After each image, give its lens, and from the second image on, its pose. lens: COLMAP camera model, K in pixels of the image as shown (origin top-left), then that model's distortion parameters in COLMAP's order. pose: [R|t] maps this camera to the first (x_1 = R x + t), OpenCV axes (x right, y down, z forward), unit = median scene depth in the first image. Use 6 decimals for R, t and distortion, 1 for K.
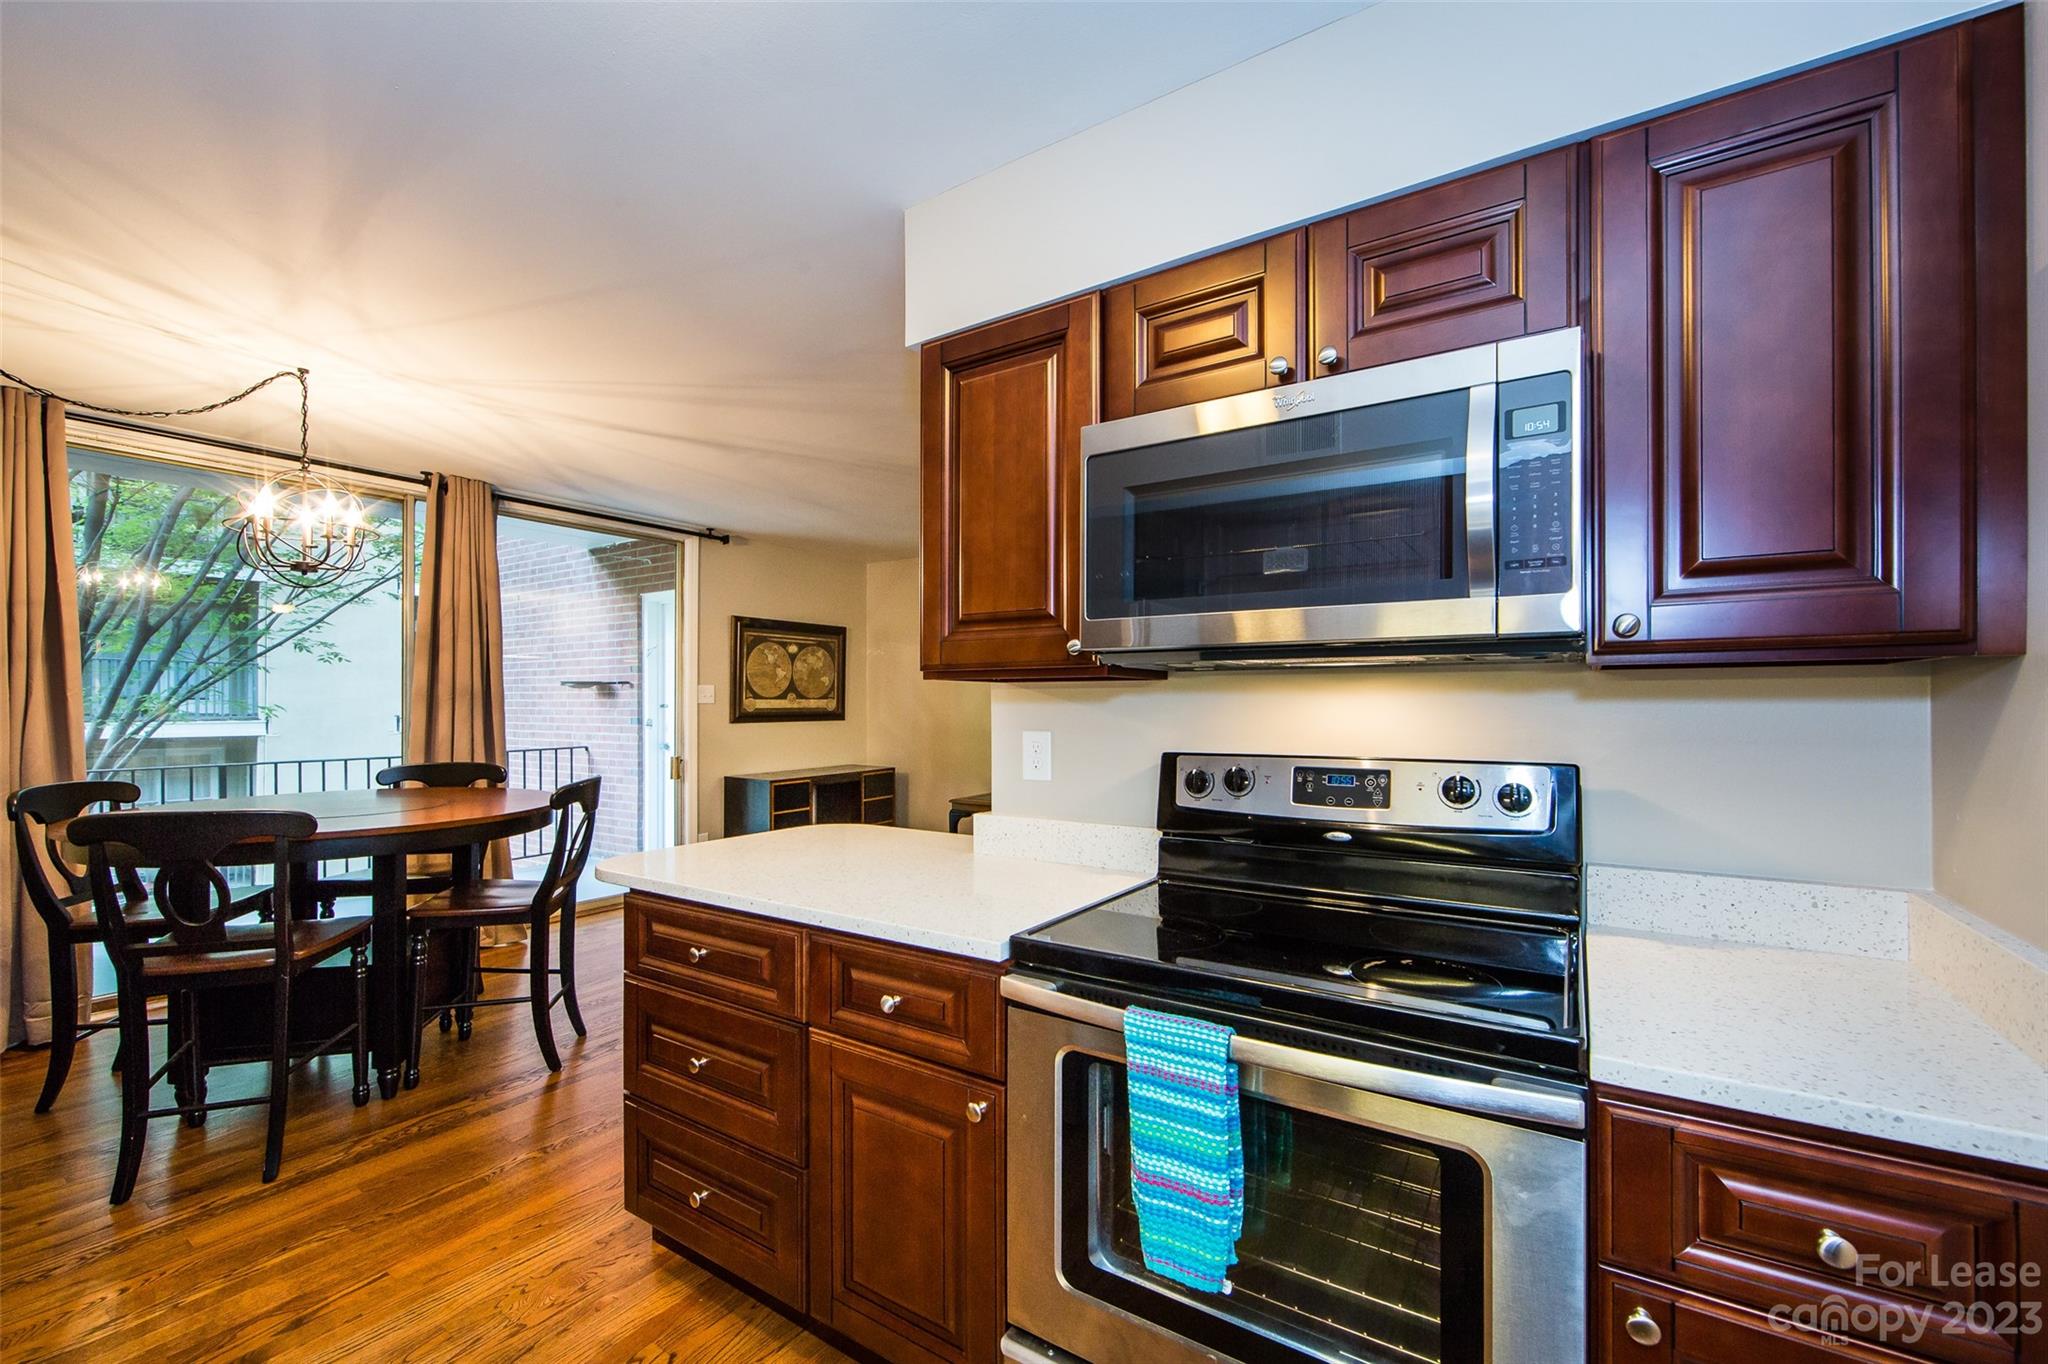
lens RADIAL K [[810.7, 0, 1039.4], [0, 810.7, 689.2], [0, 0, 1]] dist [0.000253, -0.000334]
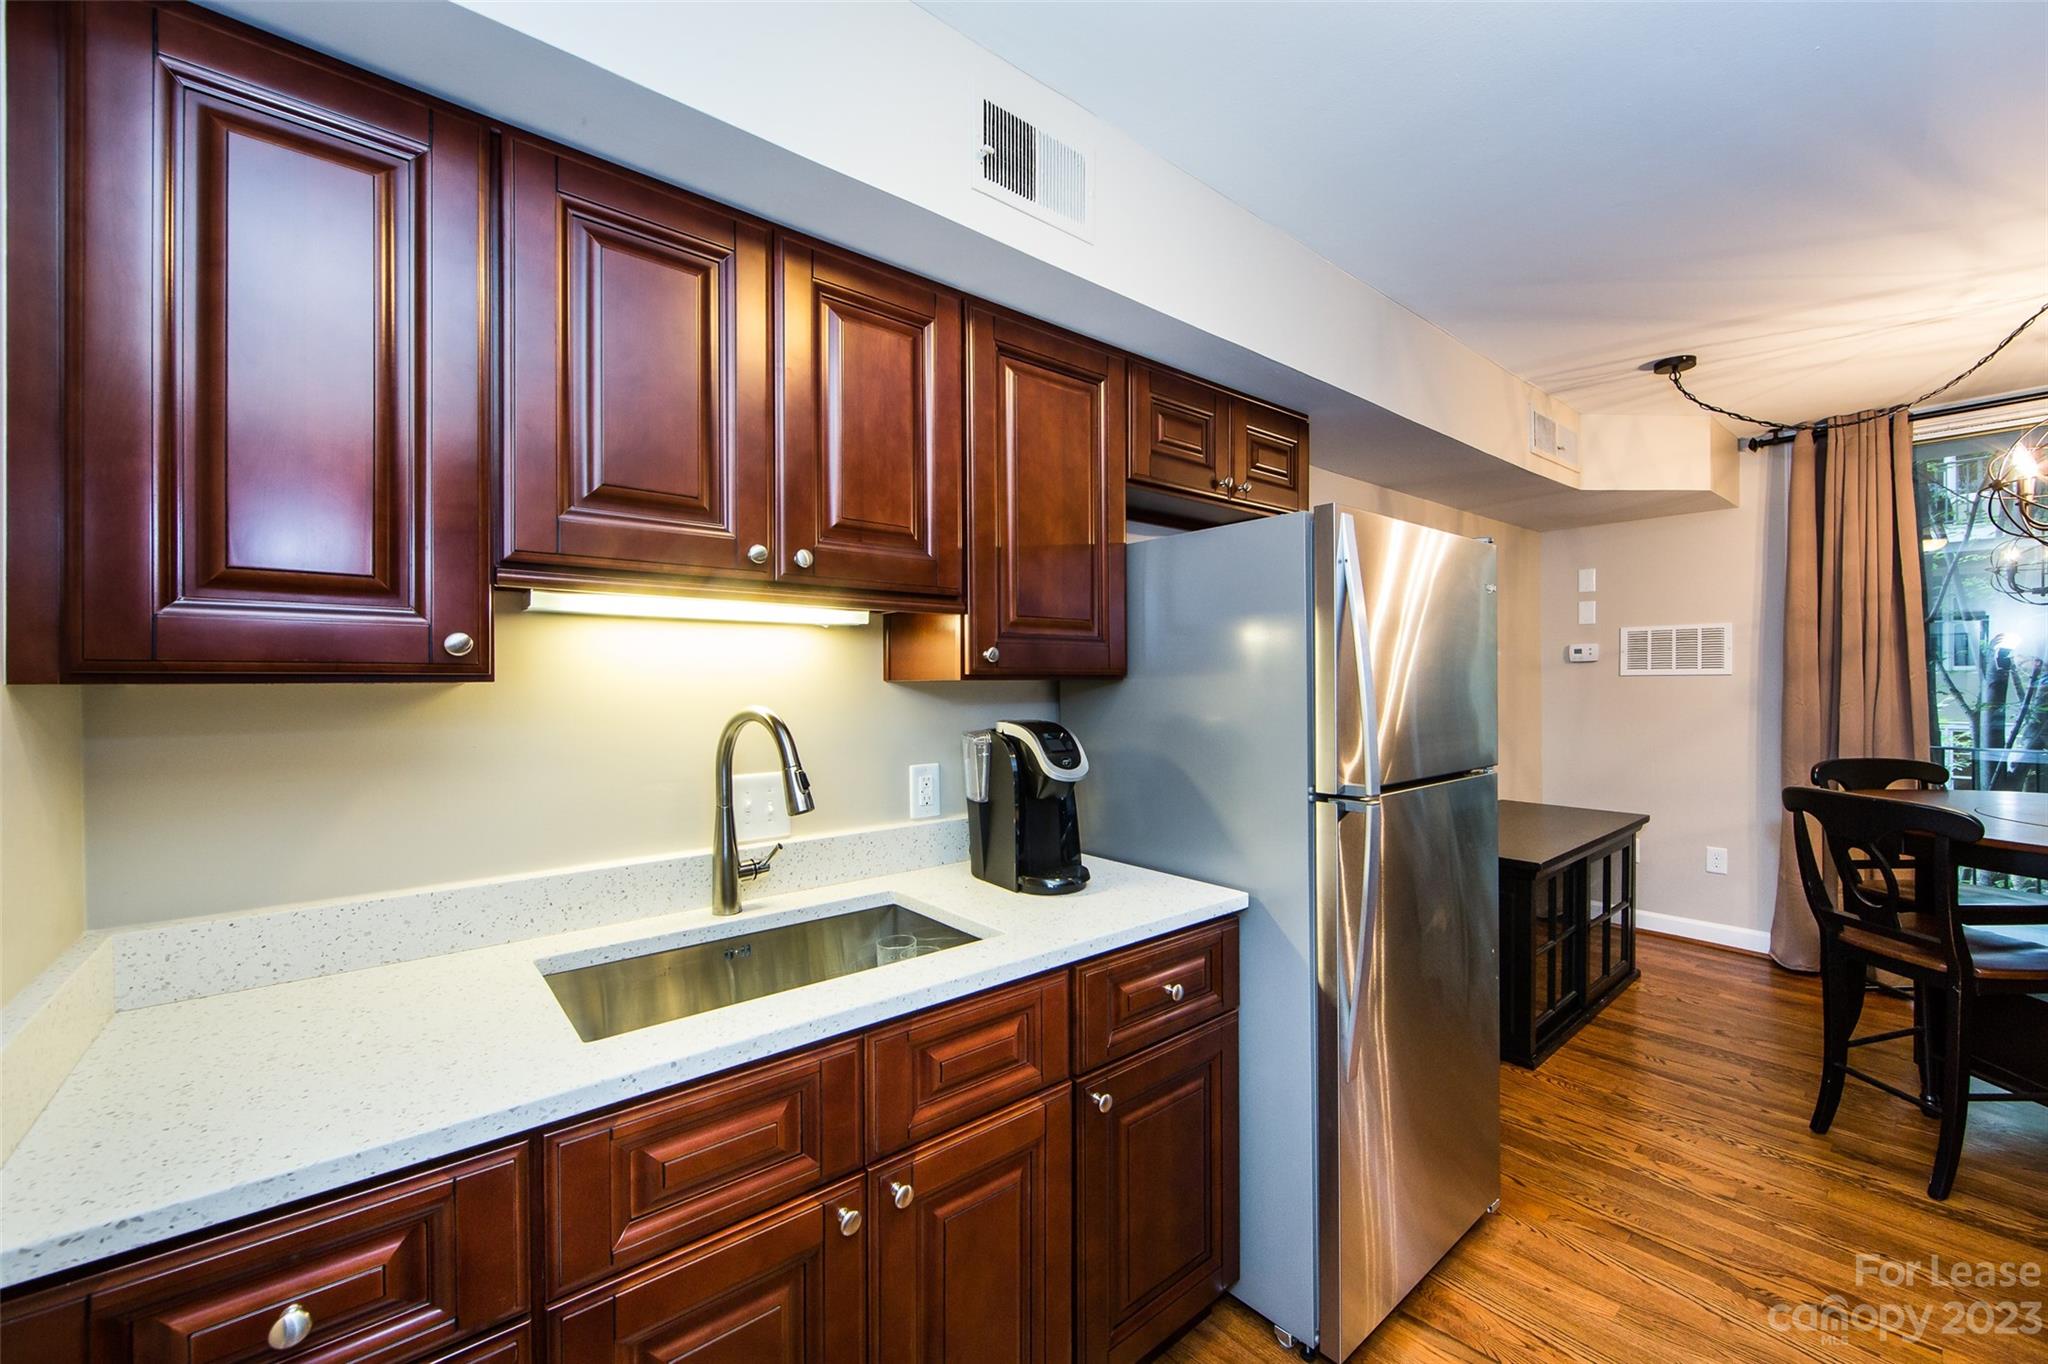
lens RADIAL K [[820.9, 0, 1031.1], [0, 820.9, 682.0], [0, 0, 1]] dist [-0.002104, -0.000221]
pose [[-0.287998, 0.005392, -0.957616, 0.124943], [0.022370, 0.999749, -0.001099, -0.009084], [0.957370, -0.021738, -0.288046, 0.129336]]
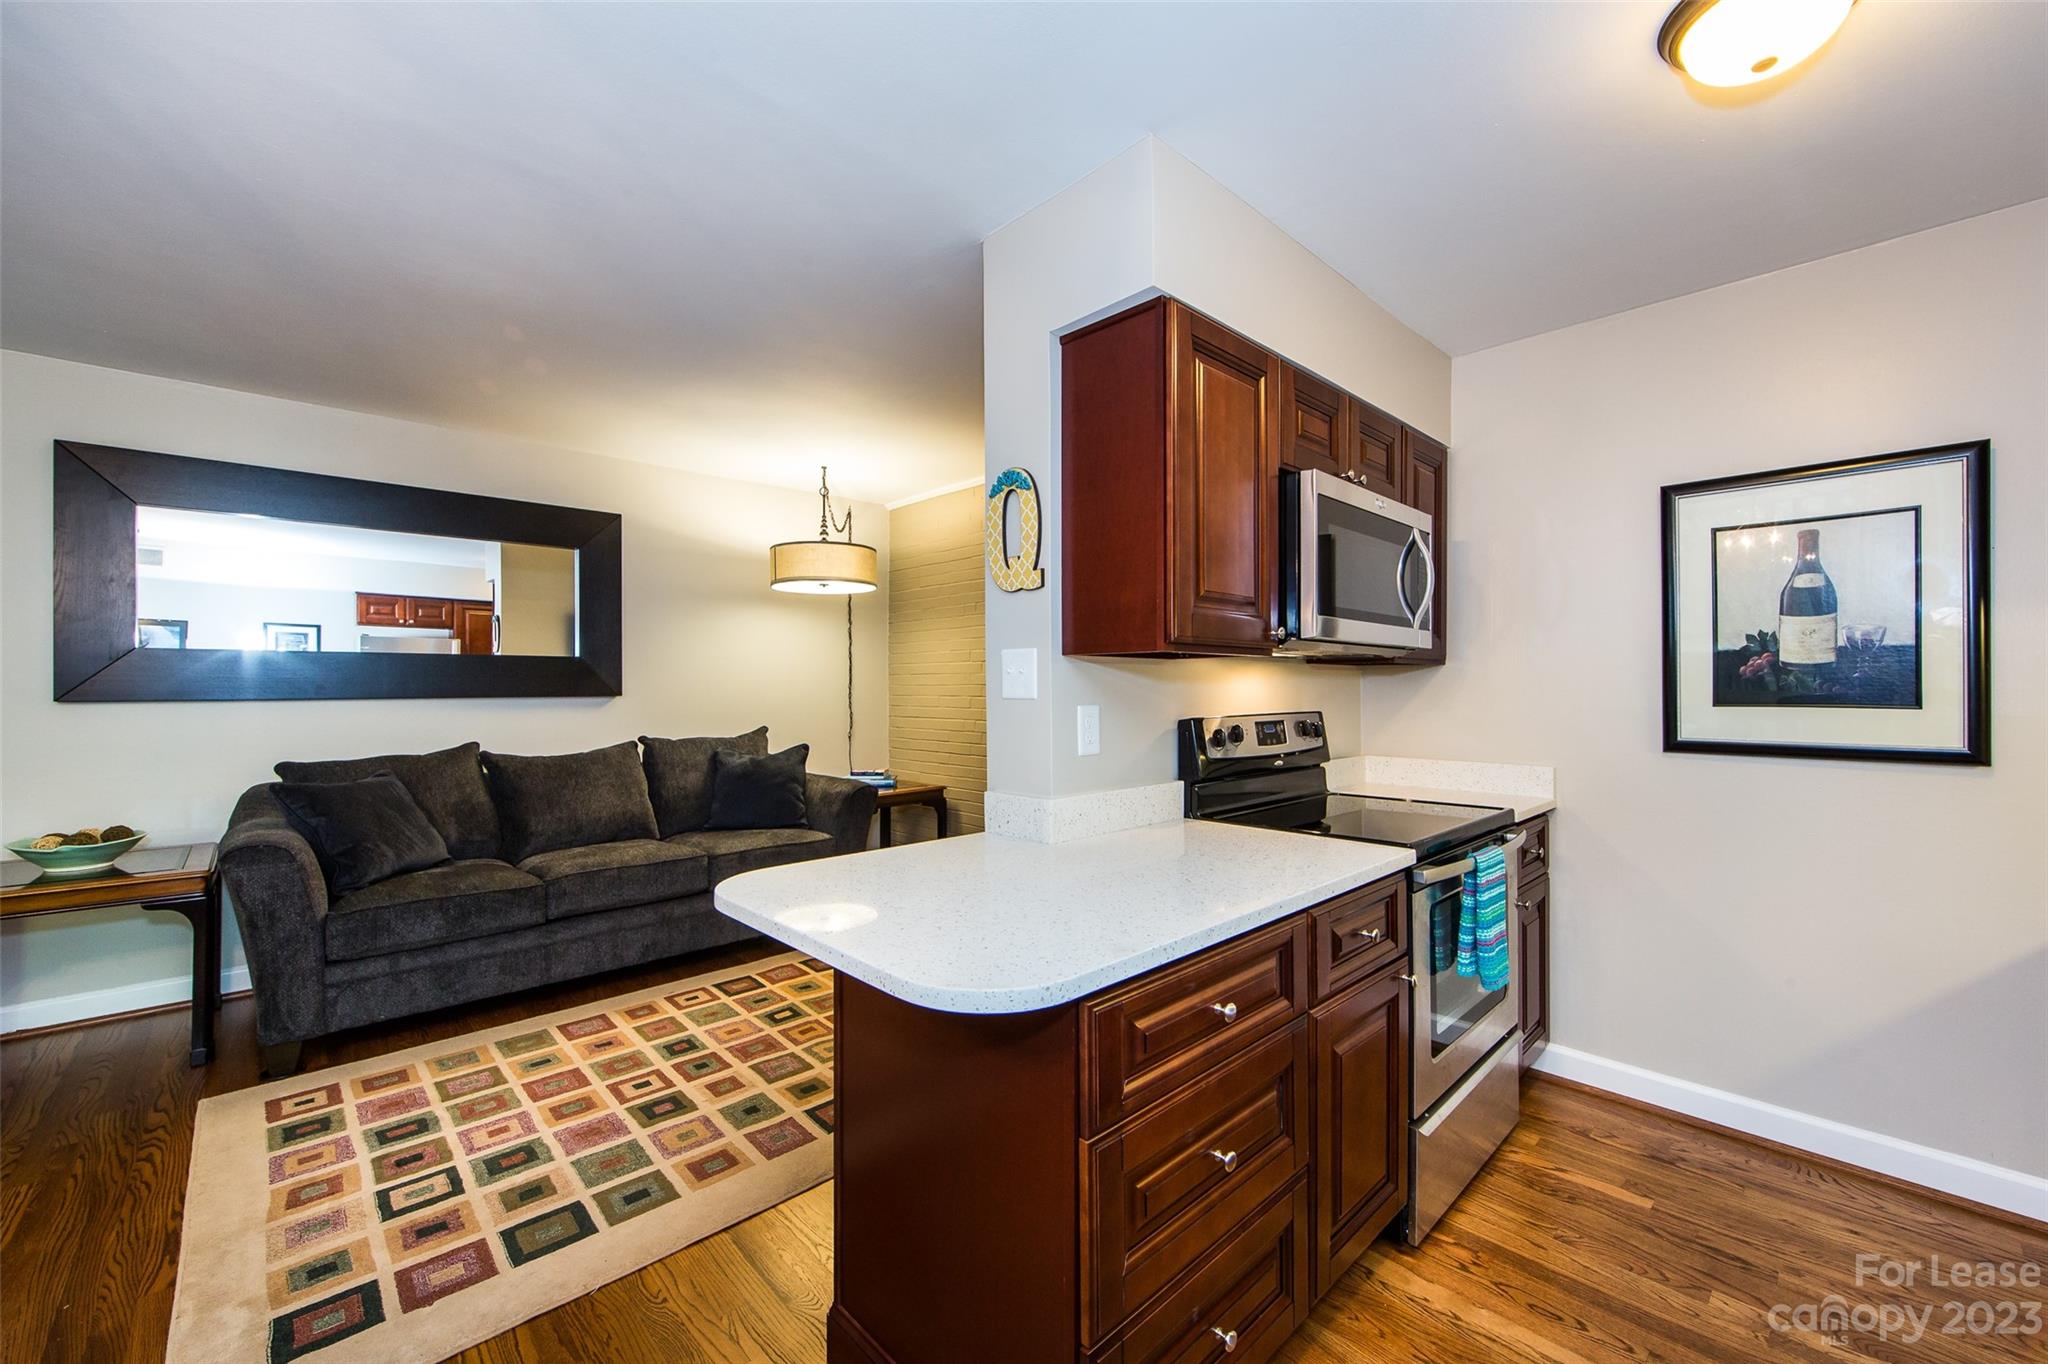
lens RADIAL K [[820.9, 0, 1031.1], [0, 820.9, 682.0], [0, 0, 1]] dist [-0.002104, -0.000221]
pose [[0.228629, 0.007746, 0.973483, -0.451080], [-0.018912, 0.999815, -0.003514, 0.012148], [-0.973330, -0.017607, 0.228733, 0.378557]]
